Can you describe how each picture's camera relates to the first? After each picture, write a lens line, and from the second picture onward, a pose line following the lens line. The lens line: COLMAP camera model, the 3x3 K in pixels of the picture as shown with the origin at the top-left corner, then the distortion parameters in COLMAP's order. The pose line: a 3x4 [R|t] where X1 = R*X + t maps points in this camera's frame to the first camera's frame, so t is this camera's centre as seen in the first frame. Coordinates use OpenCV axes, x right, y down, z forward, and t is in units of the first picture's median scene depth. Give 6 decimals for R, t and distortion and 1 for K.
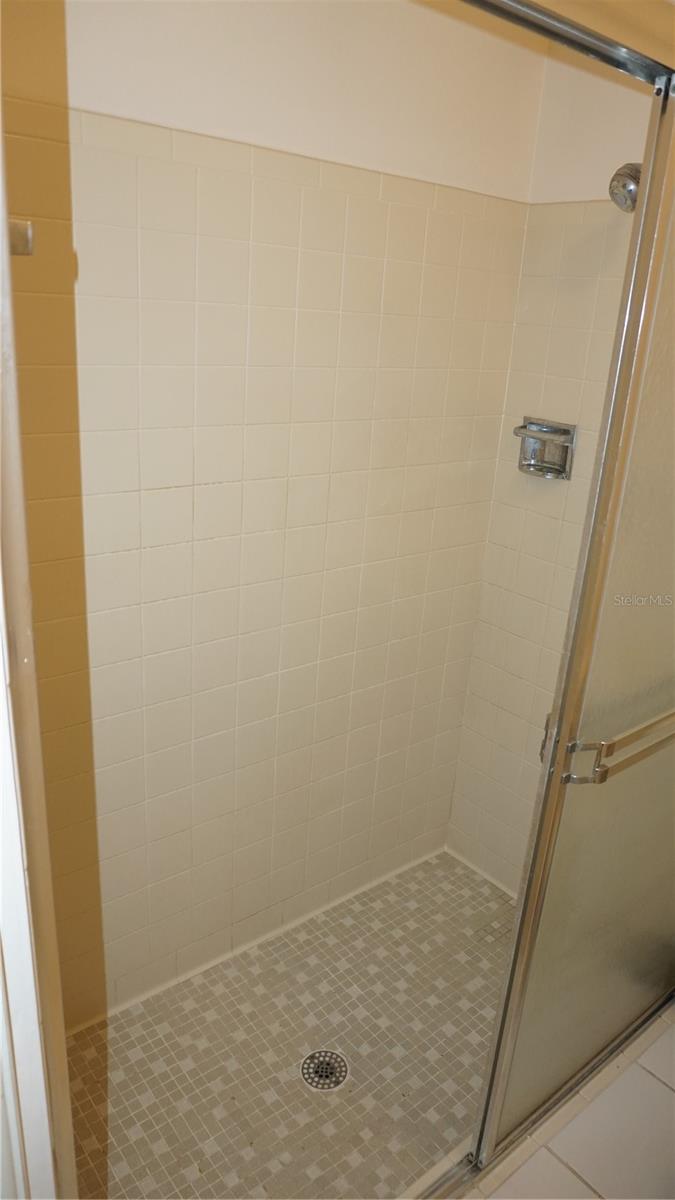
lens RADIAL K [[819.2, 0, 334.7], [0, 819.2, 598.6], [0, 0, 1]] dist [-0.065378, 0.036868]
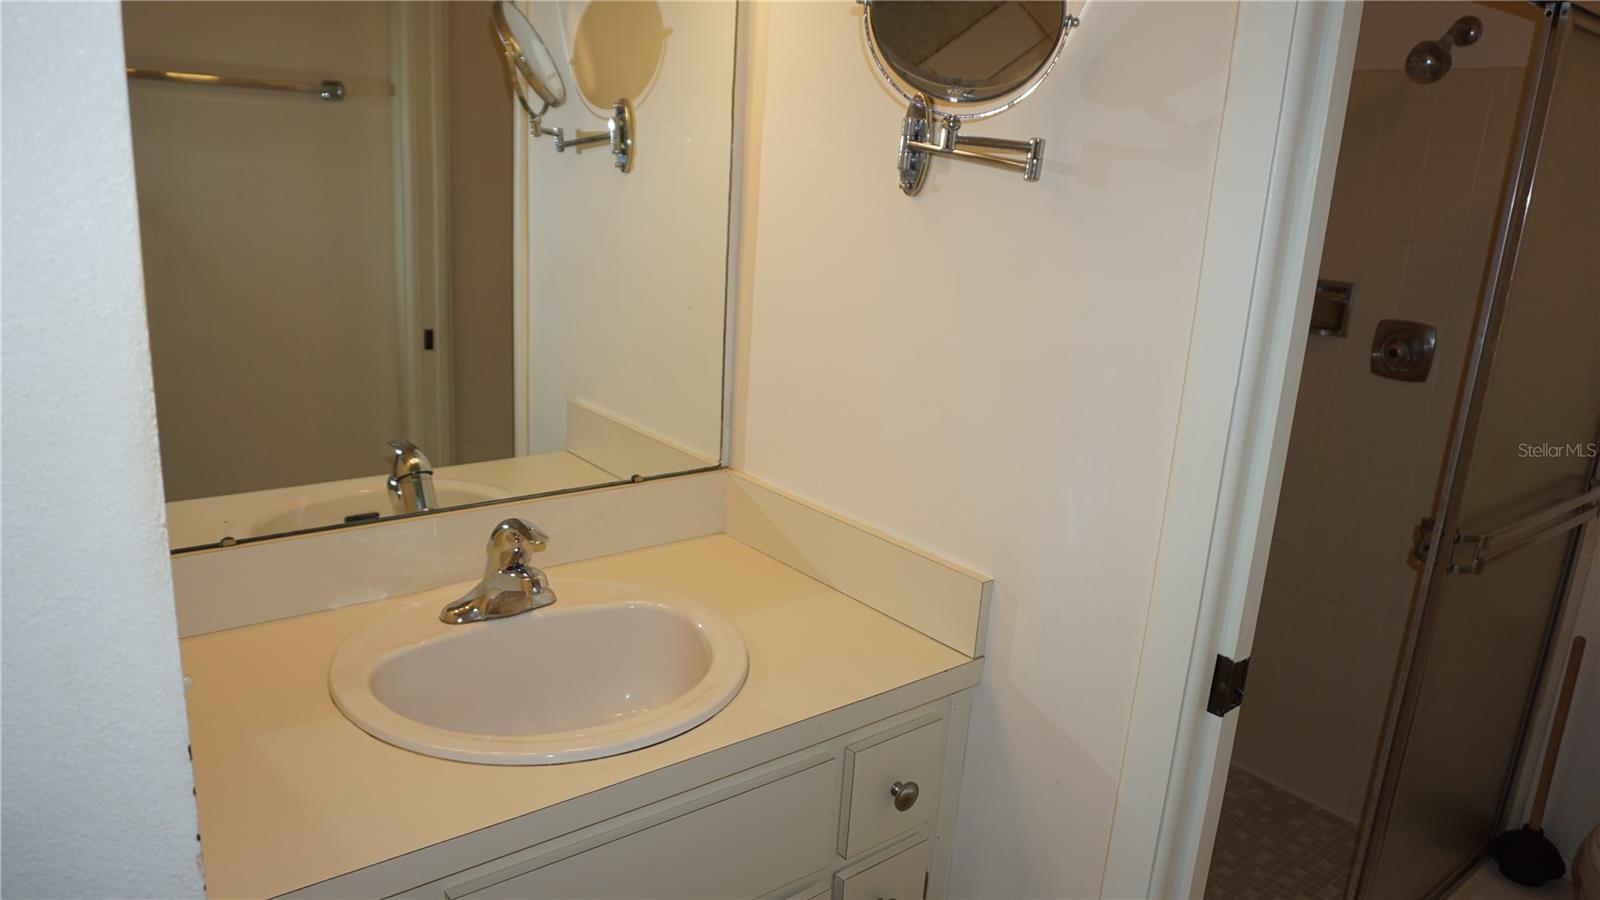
lens RADIAL K [[1092.3, 0, 799.9], [0, 1092.3, 450.8], [0, 0, 1]] dist [-0.065378, 0.036868]
pose [[0.999886, 0.002373, -0.014919, -0.449462], [-0.003668, 0.996167, -0.087393, 0.139251], [0.014654, 0.087438, 0.996062, -0.397680]]
